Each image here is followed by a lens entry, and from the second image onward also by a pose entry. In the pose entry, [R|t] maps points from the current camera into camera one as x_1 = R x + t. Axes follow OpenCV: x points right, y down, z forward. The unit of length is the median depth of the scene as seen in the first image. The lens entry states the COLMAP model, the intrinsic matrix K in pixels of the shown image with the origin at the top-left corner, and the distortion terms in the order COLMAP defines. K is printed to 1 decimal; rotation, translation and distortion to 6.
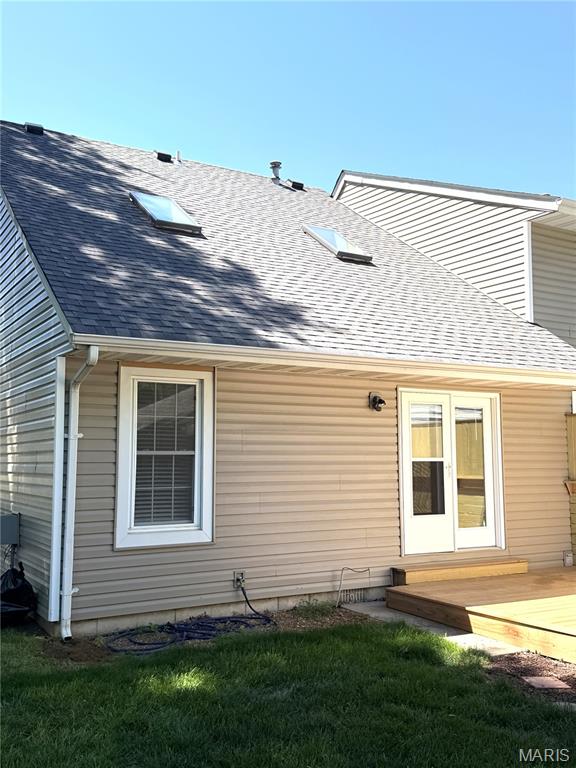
lens RADIAL K [[779.2, 0, 287.1], [0, 779.2, 384.2], [0, 0, 1]] dist [0.105013, 0.000000]
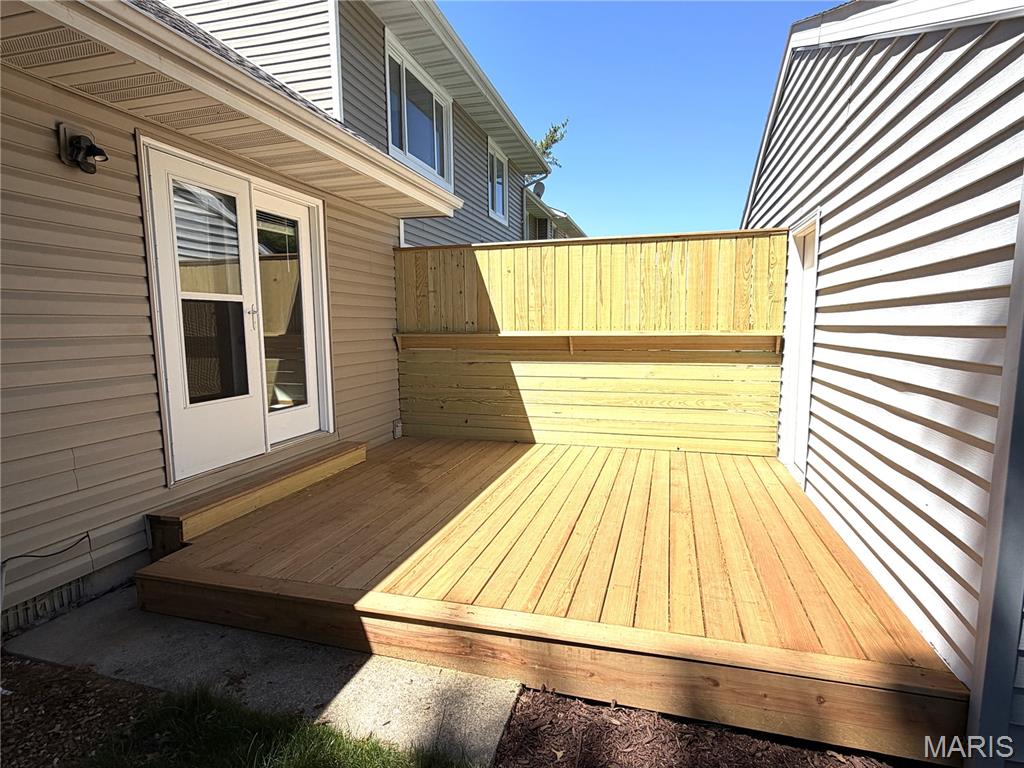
lens RADIAL K [[542.0, 0, 505.7], [0, 542.0, 384.3], [0, 0, 1]] dist [0.004224, 0.001347]
pose [[0.731796, -0.079395, 0.676883, 0.070331], [-0.055775, 0.982883, 0.175587, 0.077888], [-0.679238, -0.166247, 0.714842, 0.586136]]
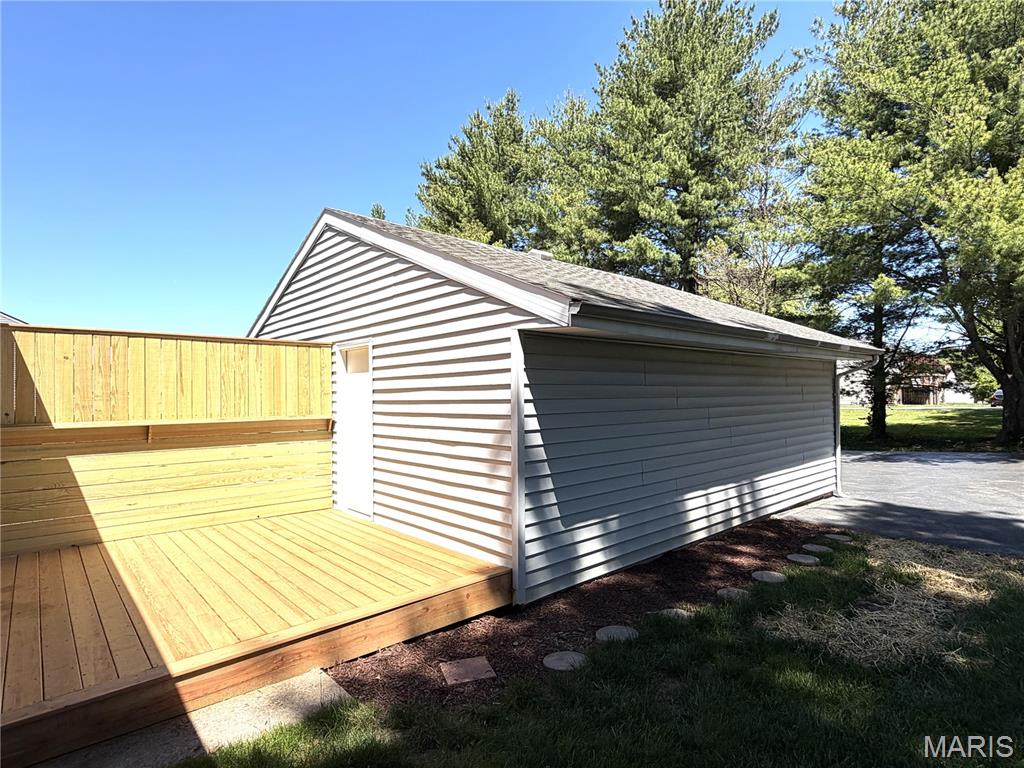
lens RADIAL K [[542.0, 0, 513.8], [0, 542.0, 387.4], [0, 0, 1]] dist [0.004224, 0.001347]
pose [[-0.194278, 0.020204, 0.980739, -0.144410], [-0.080036, 0.996128, -0.036375, 0.074112], [-0.977676, -0.085561, -0.191908, 0.694885]]
